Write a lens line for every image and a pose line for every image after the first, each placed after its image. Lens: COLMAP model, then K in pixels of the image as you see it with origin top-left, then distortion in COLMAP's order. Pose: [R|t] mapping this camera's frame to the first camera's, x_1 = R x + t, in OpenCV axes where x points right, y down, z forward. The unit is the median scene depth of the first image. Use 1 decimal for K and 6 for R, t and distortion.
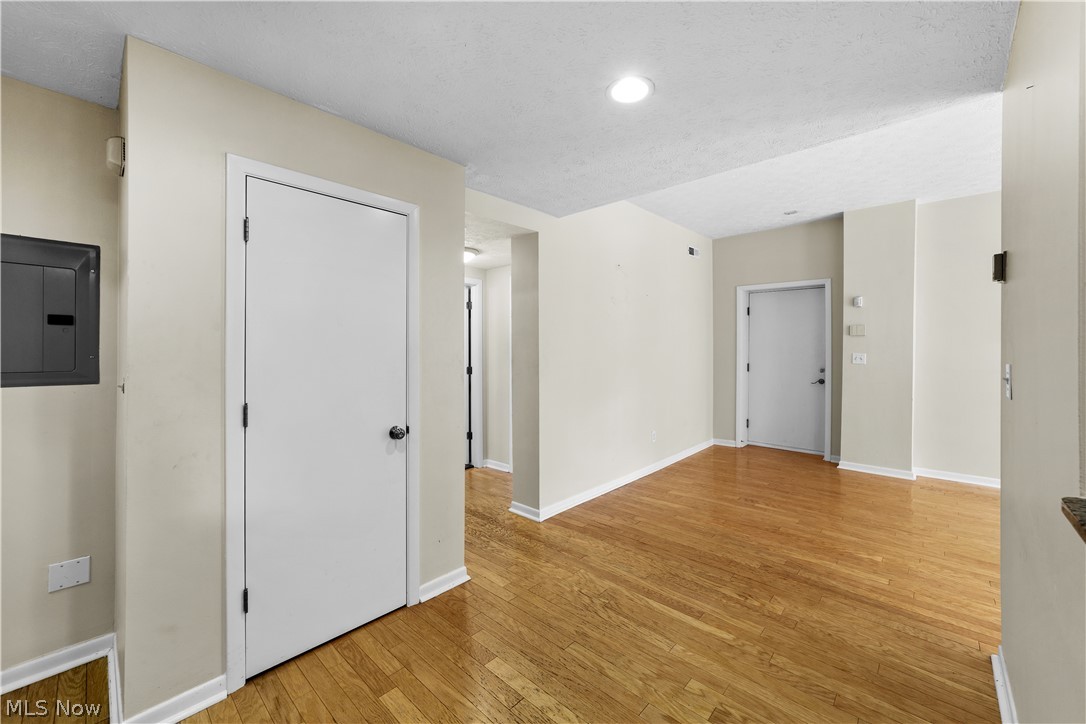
lens RADIAL K [[427.7, 0, 542.0], [0, 427.7, 354.9], [0, 0, 1]] dist [-0.004831, 0.005470]
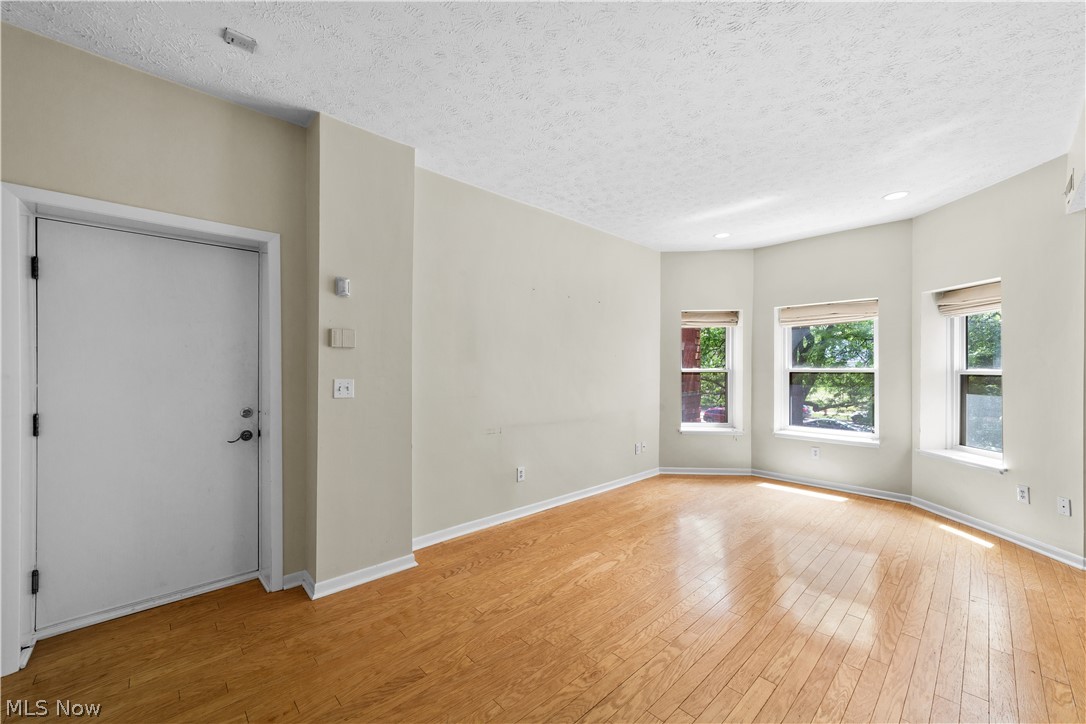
lens RADIAL K [[427.7, 0, 534.6], [0, 427.7, 377.9], [0, 0, 1]] dist [-0.004831, 0.005470]
pose [[0.083431, -0.007019, 0.996489, 0.253345], [0.005446, 0.999963, 0.006587, -0.010642], [-0.996499, 0.004878, 0.083467, 0.892747]]
